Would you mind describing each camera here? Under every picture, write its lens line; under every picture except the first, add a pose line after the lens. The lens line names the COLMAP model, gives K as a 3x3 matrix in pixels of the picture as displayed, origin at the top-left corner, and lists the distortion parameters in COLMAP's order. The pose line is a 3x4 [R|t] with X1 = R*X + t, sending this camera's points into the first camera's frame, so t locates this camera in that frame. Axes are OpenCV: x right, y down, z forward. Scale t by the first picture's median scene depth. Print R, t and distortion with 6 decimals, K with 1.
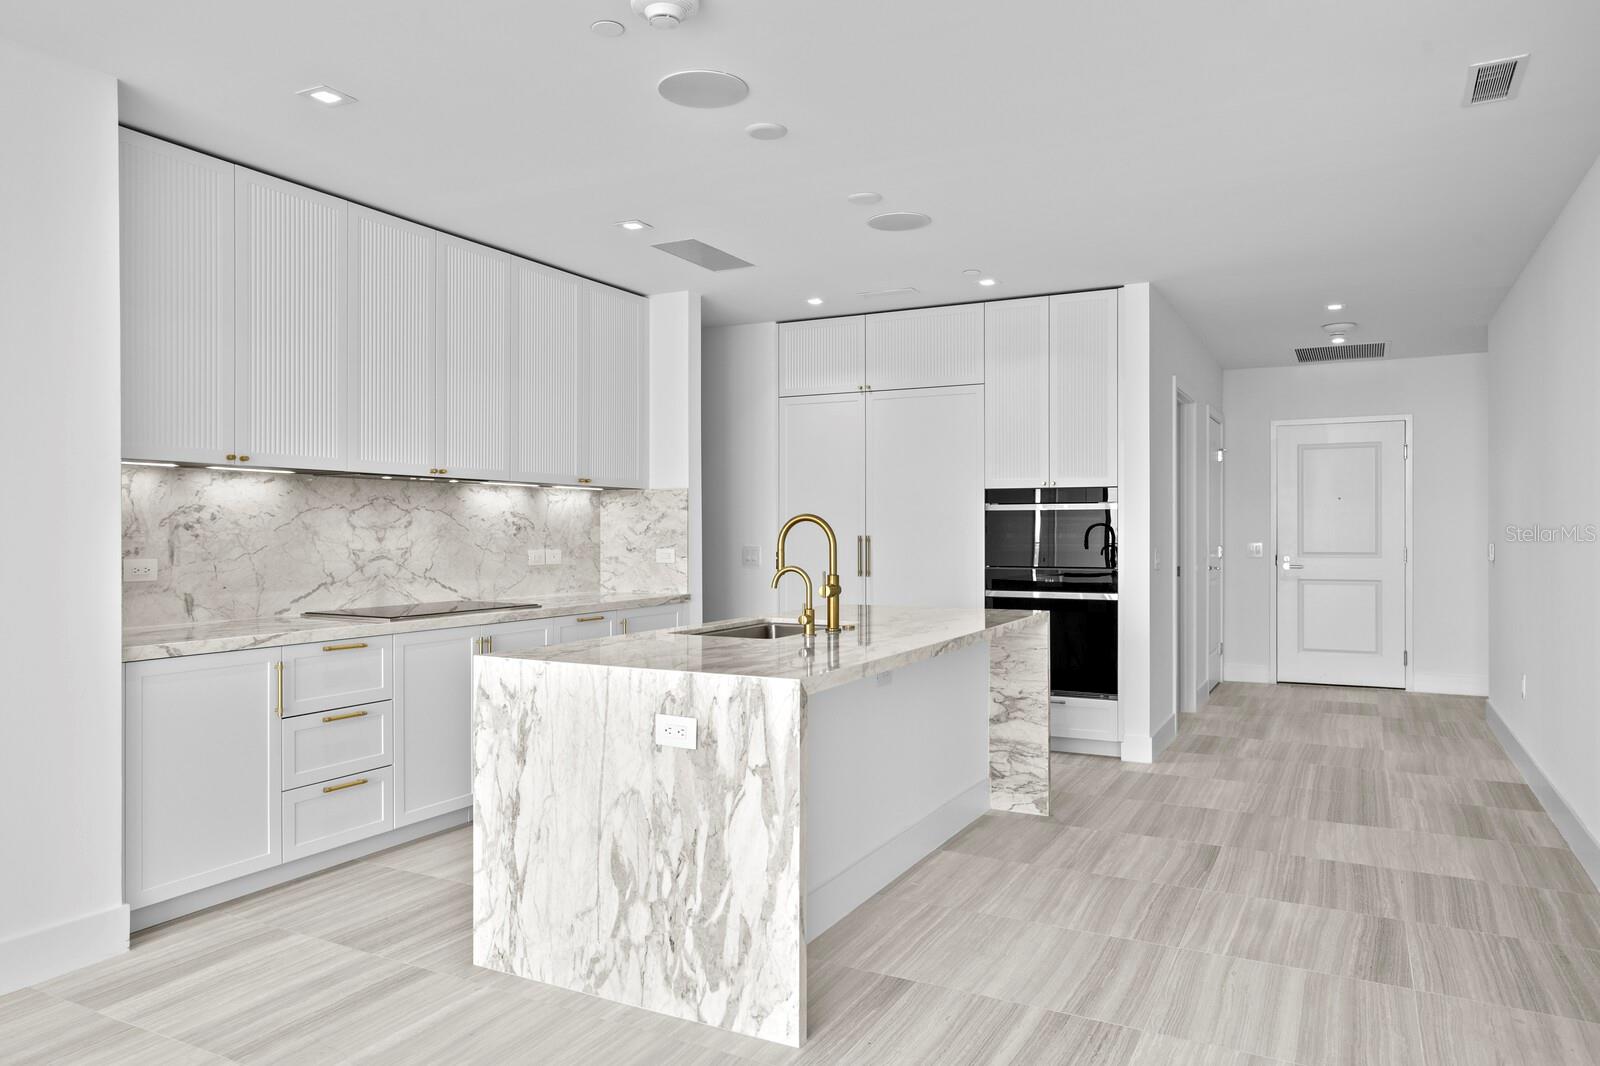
lens RADIAL K [[1082.3, 0, 754.1], [0, 1082.3, 532.8], [0, 0, 1]] dist [-0.000154, 0.016374]
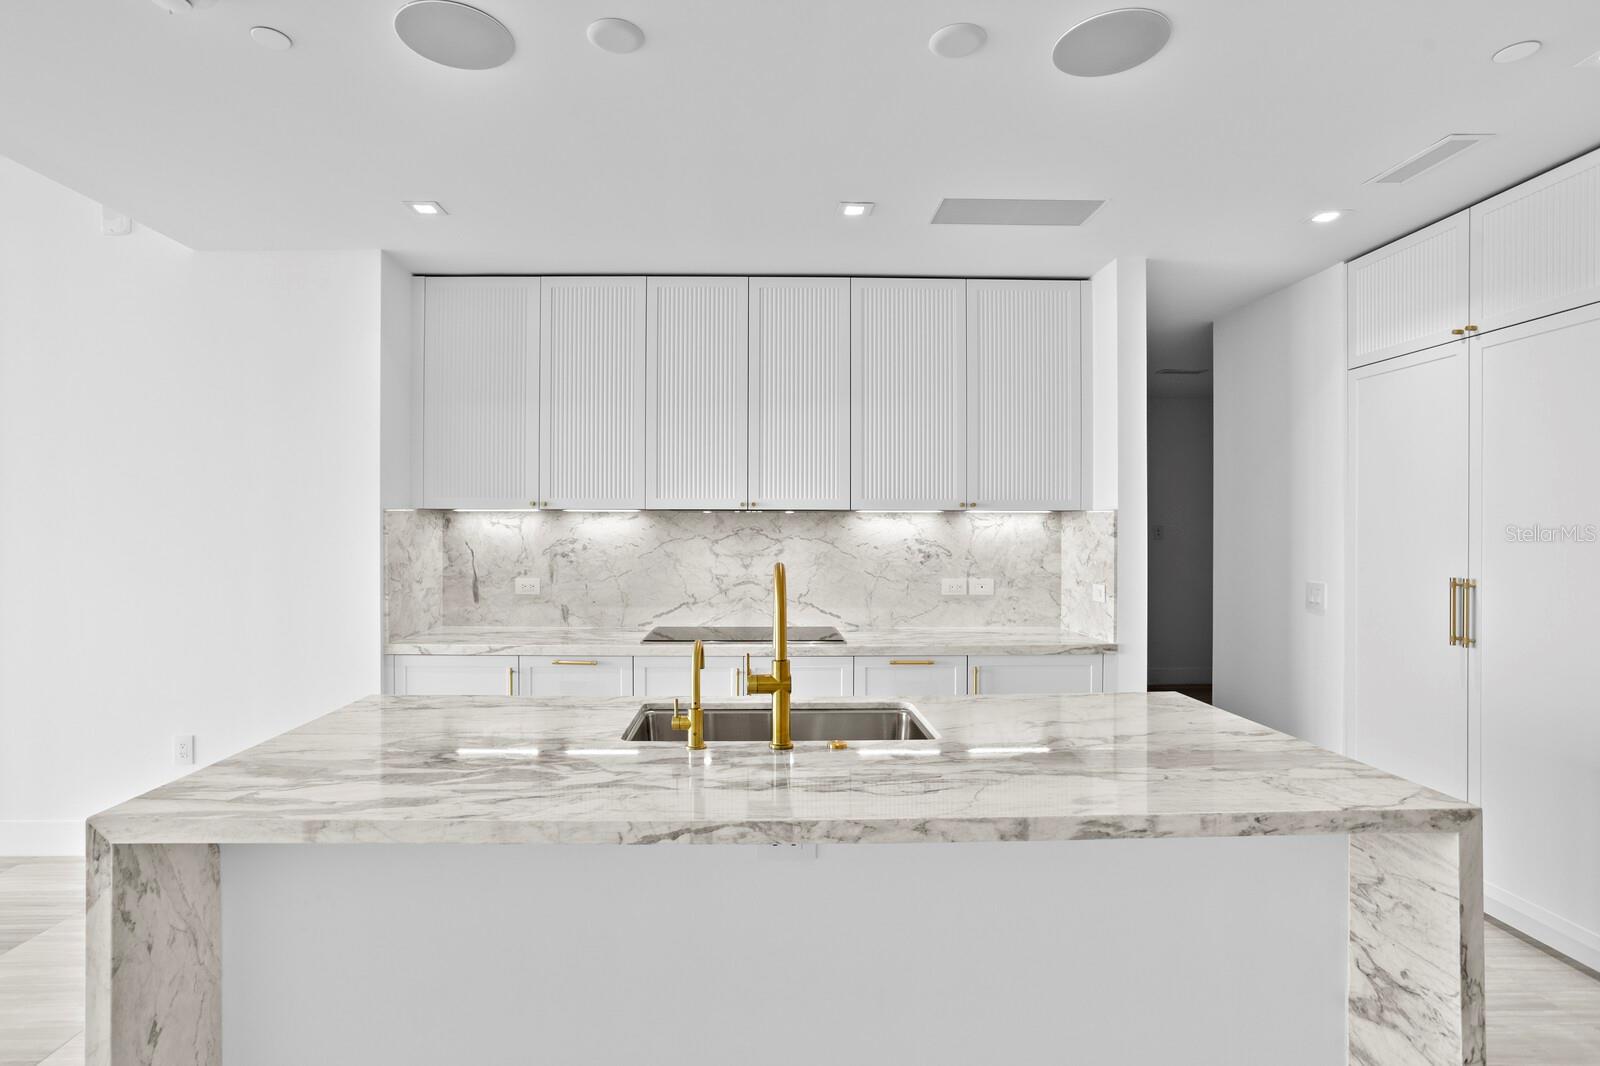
lens RADIAL K [[806.3, 0, 772.1], [0, 806.3, 529.5], [0, 0, 1]] dist [-0.033159, 0.018417]
pose [[0.499770, -0.000687, -0.866158, 0.394581], [-0.003225, 0.999991, -0.002654, -0.029849], [0.866152, 0.004120, 0.499764, 0.616596]]
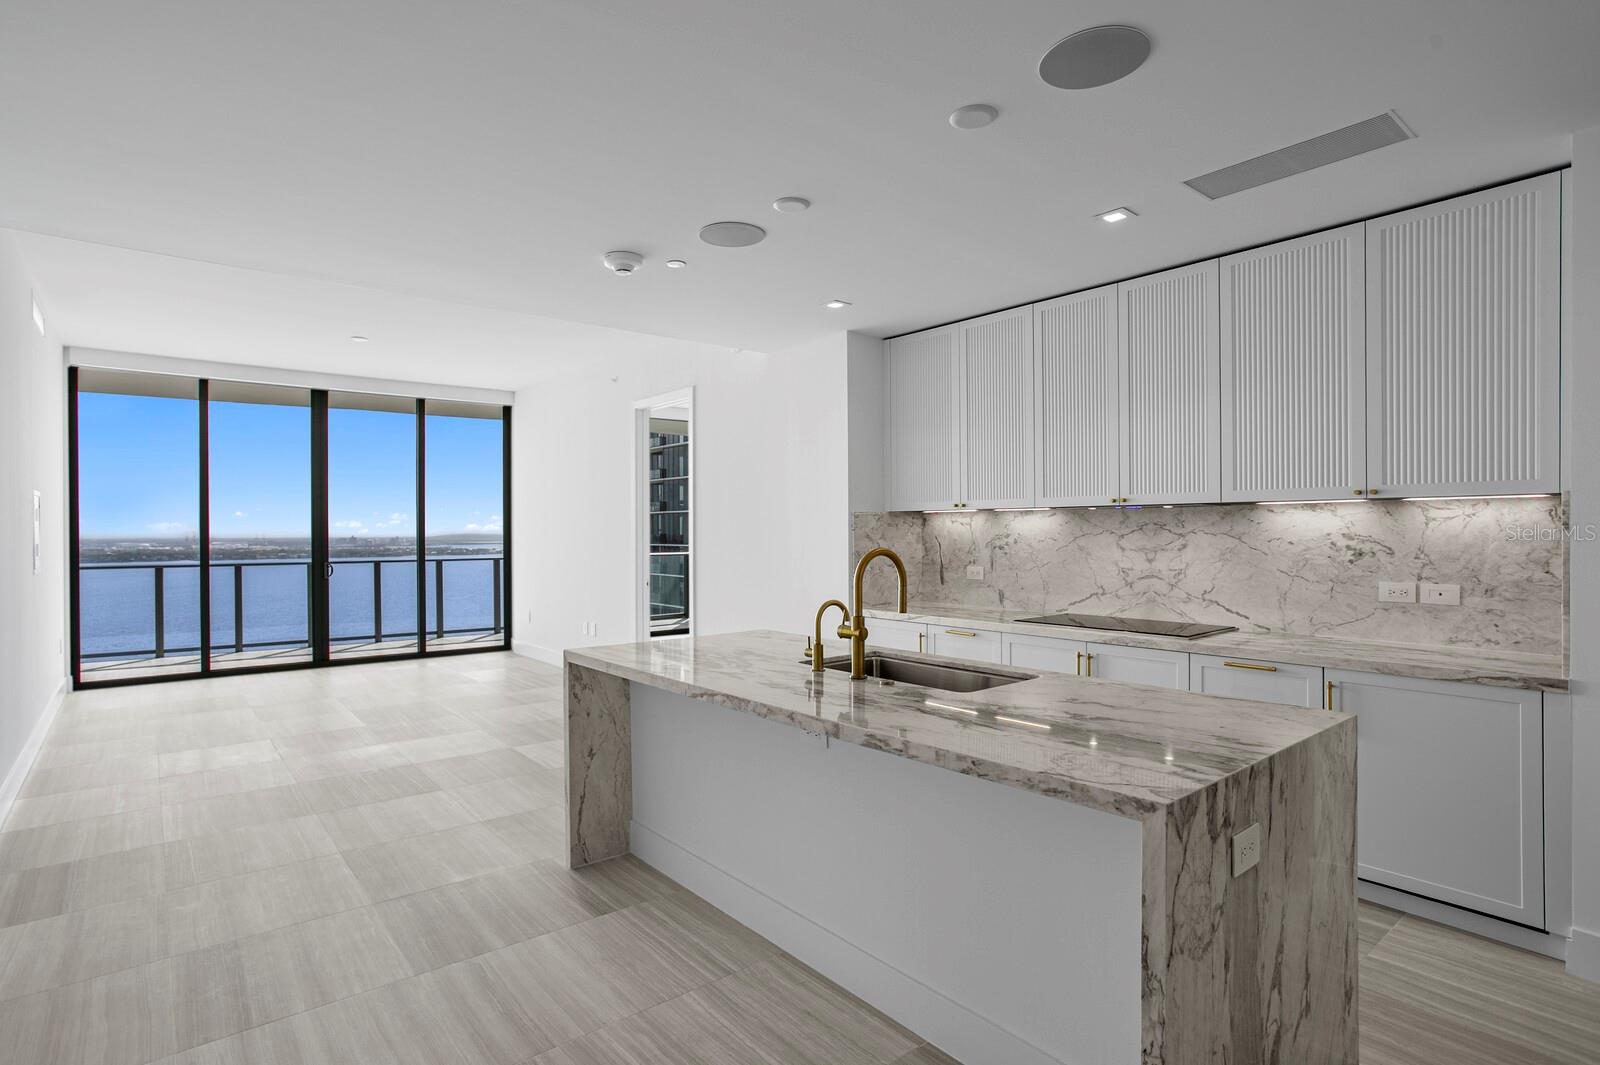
lens RADIAL K [[806.3, 0, 787.4], [0, 806.3, 540.6], [0, 0, 1]] dist [-0.033159, 0.018417]
pose [[-0.367445, 0.011789, -0.929971, 0.584248], [0.001977, 0.999927, 0.011895, -0.025851], [0.930043, 0.002532, -0.367441, 0.969506]]
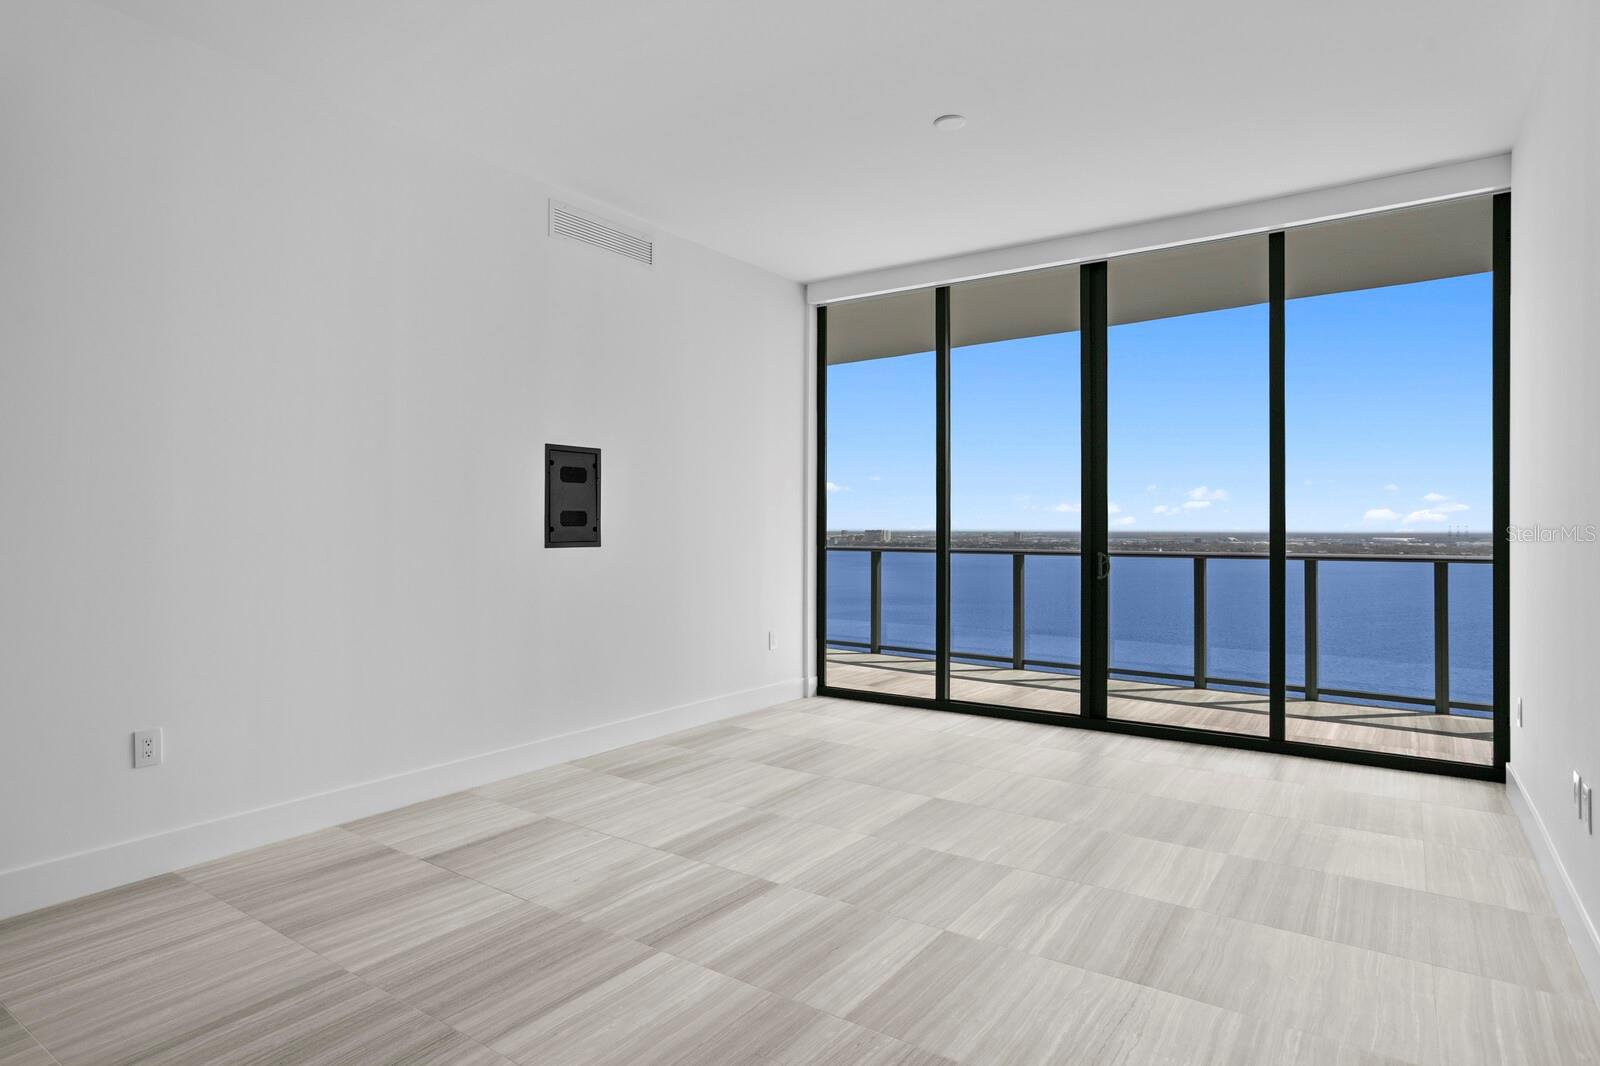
lens RADIAL K [[866.3, 0, 769.3], [0, 866.3, 549.7], [0, 0, 1]] dist [-0.018812, 0.006373]
pose [[-0.992850, -0.002273, 0.119344, -0.338483], [0.000733, 0.999684, 0.025141, 0.005525], [-0.119363, 0.025049, -0.992535, 0.565512]]
